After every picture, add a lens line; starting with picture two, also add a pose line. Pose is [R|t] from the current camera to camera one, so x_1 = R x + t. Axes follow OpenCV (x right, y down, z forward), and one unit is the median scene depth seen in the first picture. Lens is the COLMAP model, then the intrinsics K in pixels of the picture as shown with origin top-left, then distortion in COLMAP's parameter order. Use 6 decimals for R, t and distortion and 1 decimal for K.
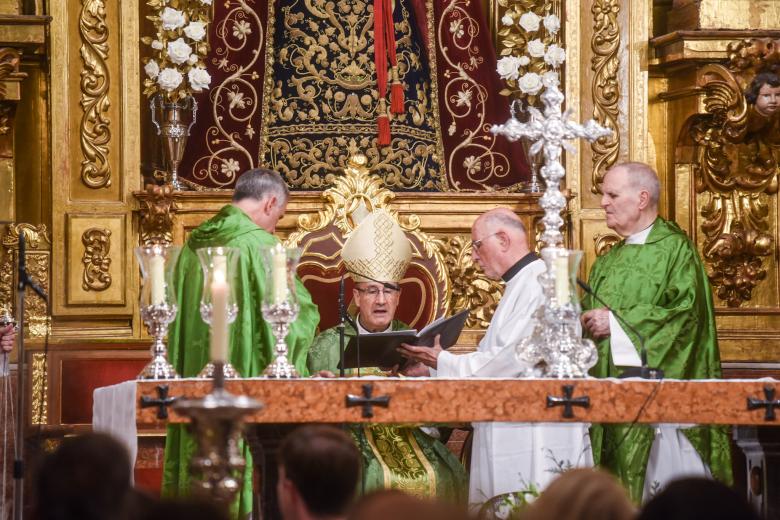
lens RADIAL K [[4223.3, 0, 392.6], [0, 4223.3, 239.9], [0, 0, 1]] dist [2.610763, 4.442939]
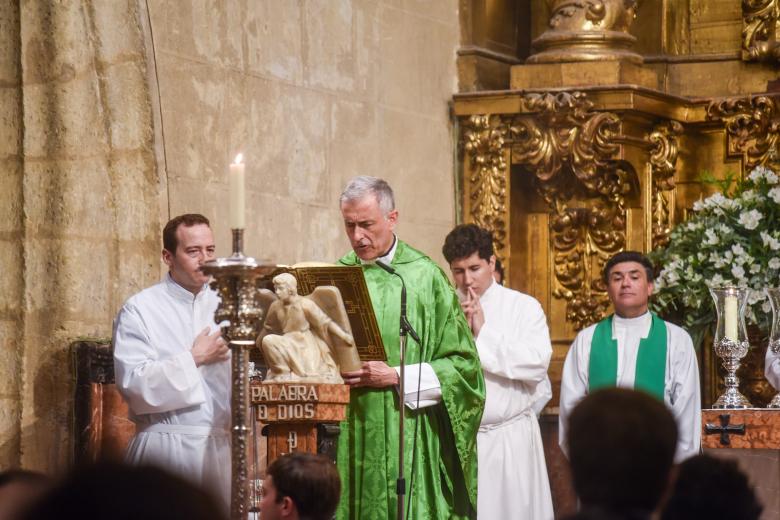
lens RADIAL K [[4223.3, 0, 392.6], [0, 4223.3, 239.9], [0, 0, 1]] dist [2.610763, 4.442939]
pose [[0.801008, -0.035149, -0.597620, 0.430152], [0.034907, 0.999319, -0.011988, -0.000390], [0.597634, -0.011259, 0.801690, 0.046477]]
